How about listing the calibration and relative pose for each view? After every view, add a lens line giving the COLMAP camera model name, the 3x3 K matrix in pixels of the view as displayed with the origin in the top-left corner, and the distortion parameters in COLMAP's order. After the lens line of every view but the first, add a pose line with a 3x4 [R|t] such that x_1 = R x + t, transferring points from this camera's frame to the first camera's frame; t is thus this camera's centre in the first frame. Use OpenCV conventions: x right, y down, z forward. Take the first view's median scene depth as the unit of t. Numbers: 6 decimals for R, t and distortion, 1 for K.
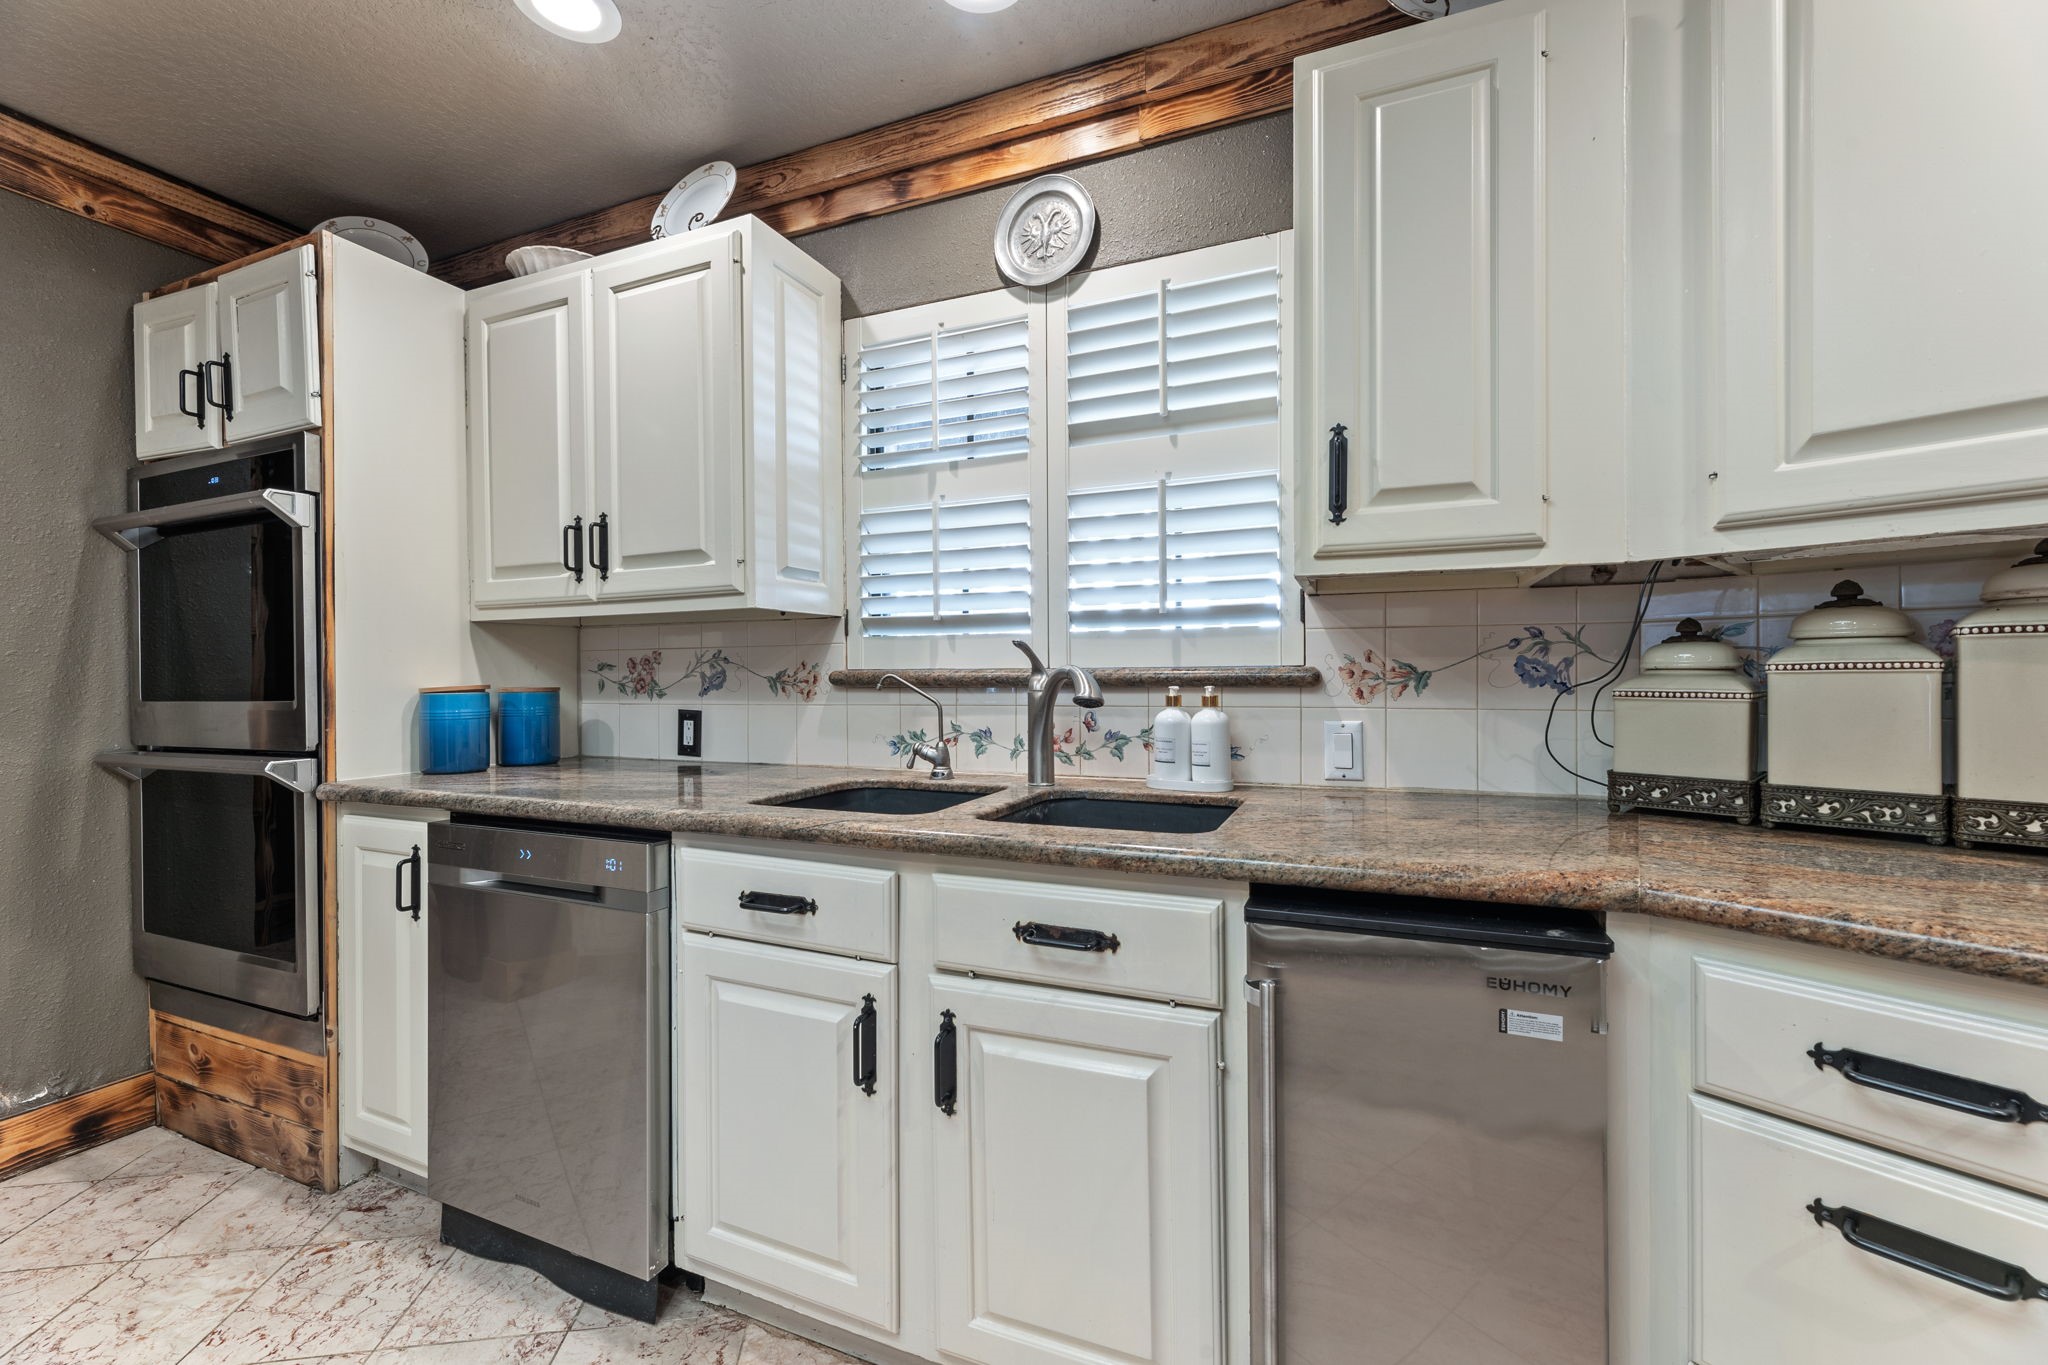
lens RADIAL K [[825.4, 0, 1027.2], [0, 825.4, 678.0], [0, 0, 1]] dist [0.002029, 0.000012]
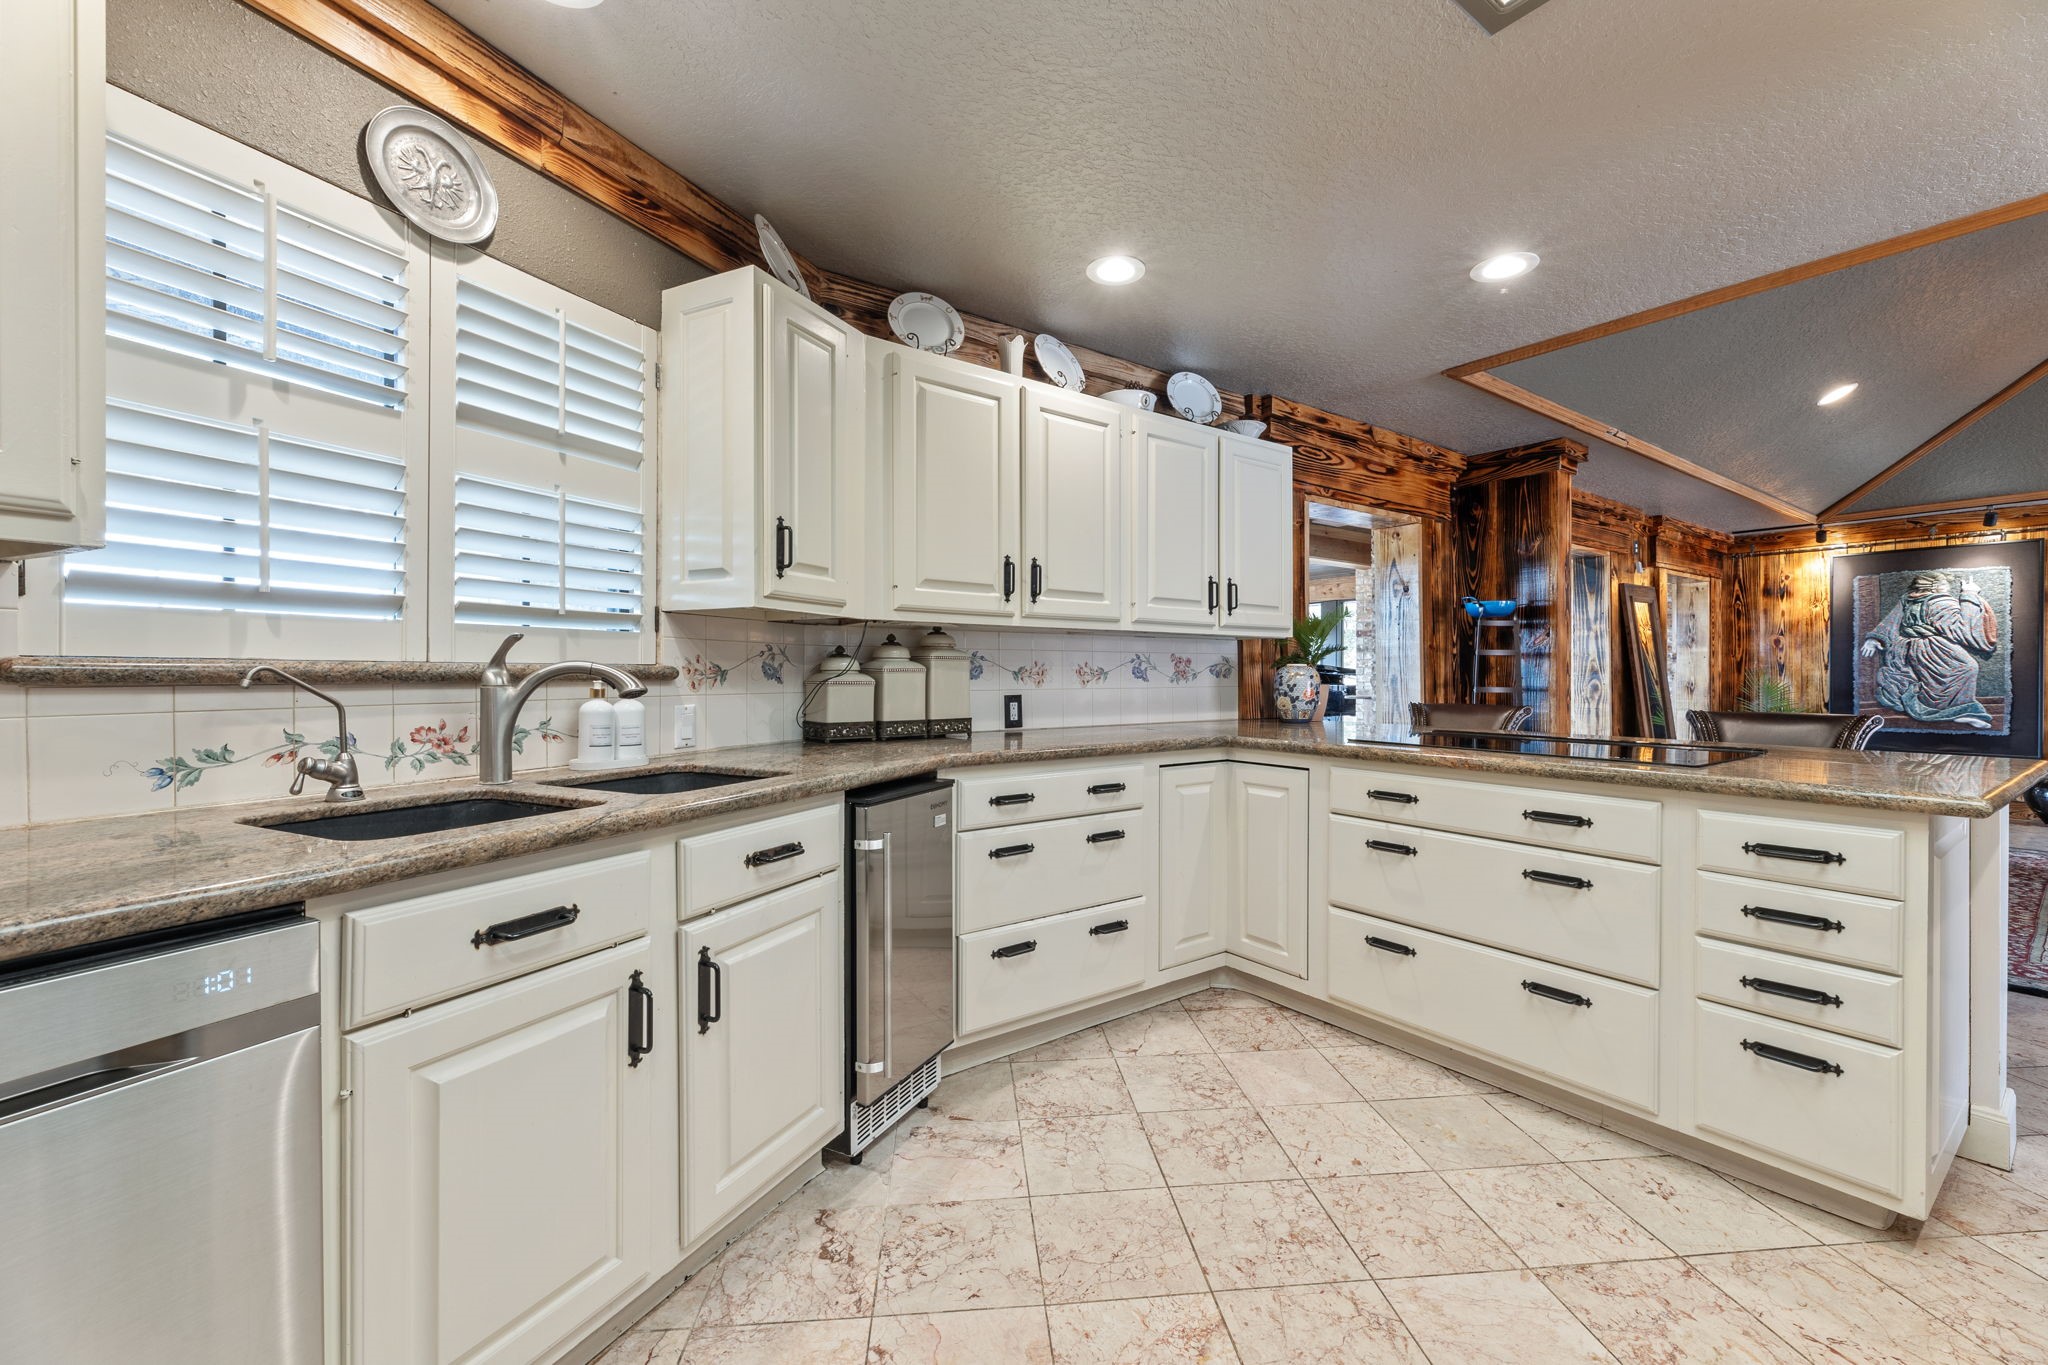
lens RADIAL K [[825.4, 0, 1025.5], [0, 825.4, 680.8], [0, 0, 1]] dist [0.002029, 0.000012]
pose [[0.050342, -0.002910, 0.998728, -0.922423], [-0.000157, 0.999996, 0.002921, 0.006652], [-0.998732, -0.000304, 0.050342, 0.336828]]
